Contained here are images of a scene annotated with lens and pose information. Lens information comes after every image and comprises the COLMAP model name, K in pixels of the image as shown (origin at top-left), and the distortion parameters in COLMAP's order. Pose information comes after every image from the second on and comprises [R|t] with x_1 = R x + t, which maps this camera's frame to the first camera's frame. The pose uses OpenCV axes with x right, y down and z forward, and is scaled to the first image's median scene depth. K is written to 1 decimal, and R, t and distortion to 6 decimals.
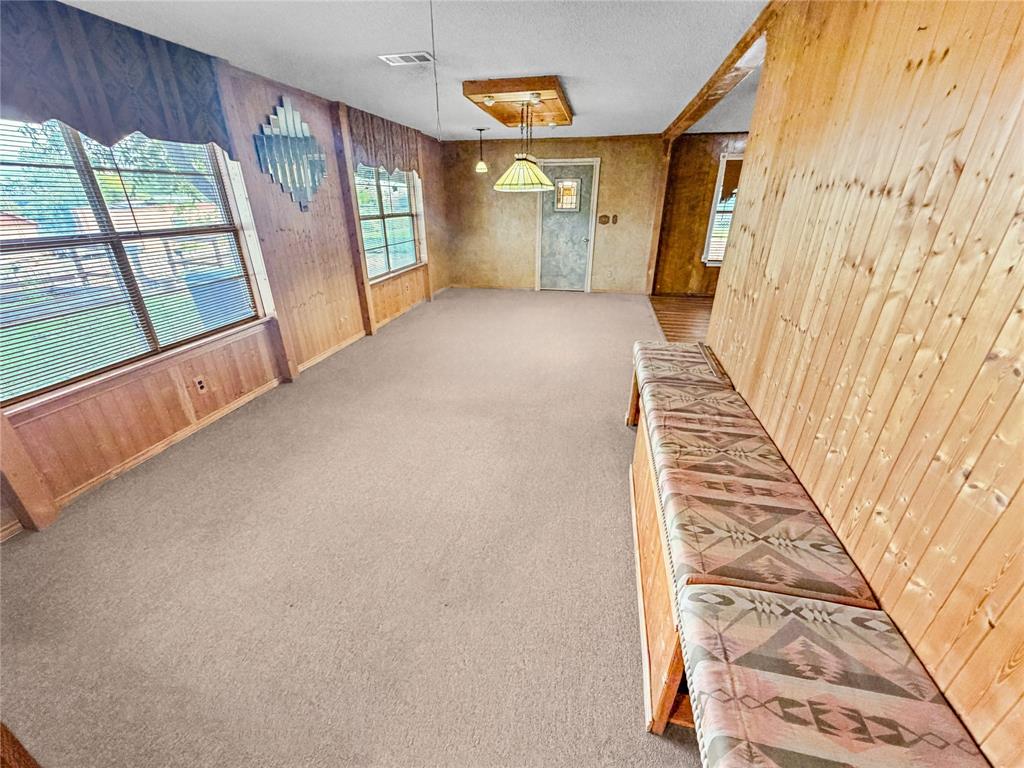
lens RADIAL K [[408.0, 0, 508.4], [0, 408.0, 384.6], [0, 0, 1]] dist [-0.002441, 0.000027]
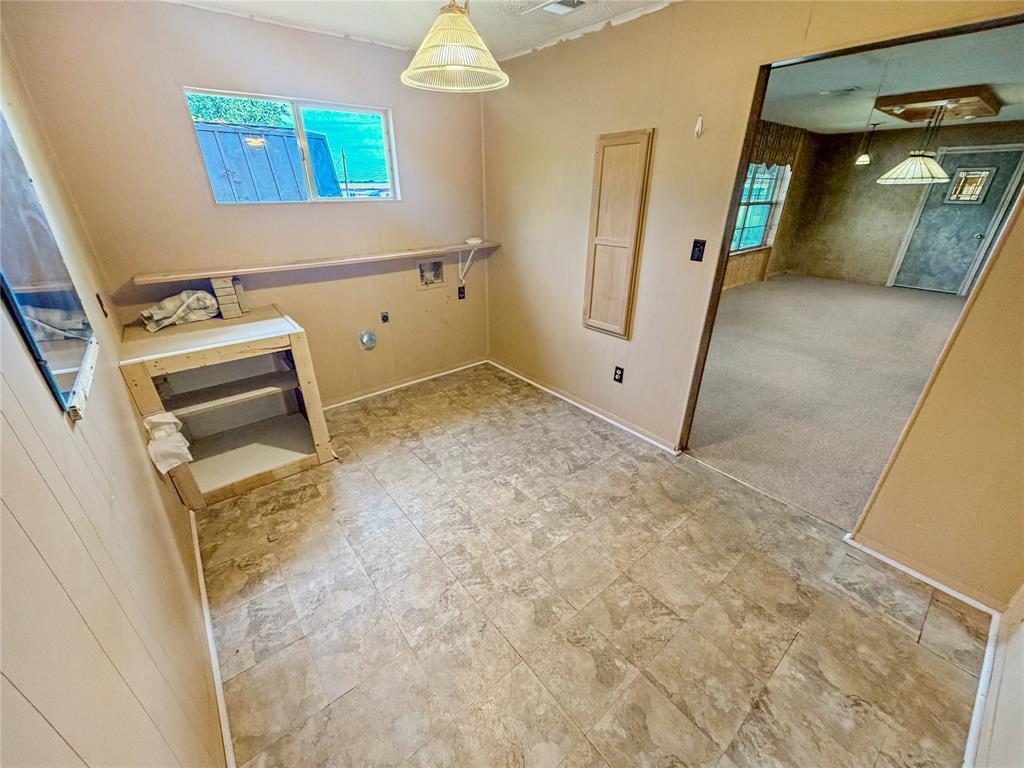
lens RADIAL K [[408.0, 0, 508.4], [0, 408.0, 384.6], [0, 0, 1]] dist [-0.002441, 0.000027]
pose [[0.778799, 0.273456, -0.564530, -0.024663], [-0.258848, 0.959877, 0.107866, 0.137440], [0.571375, 0.062122, 0.818334, -0.320948]]
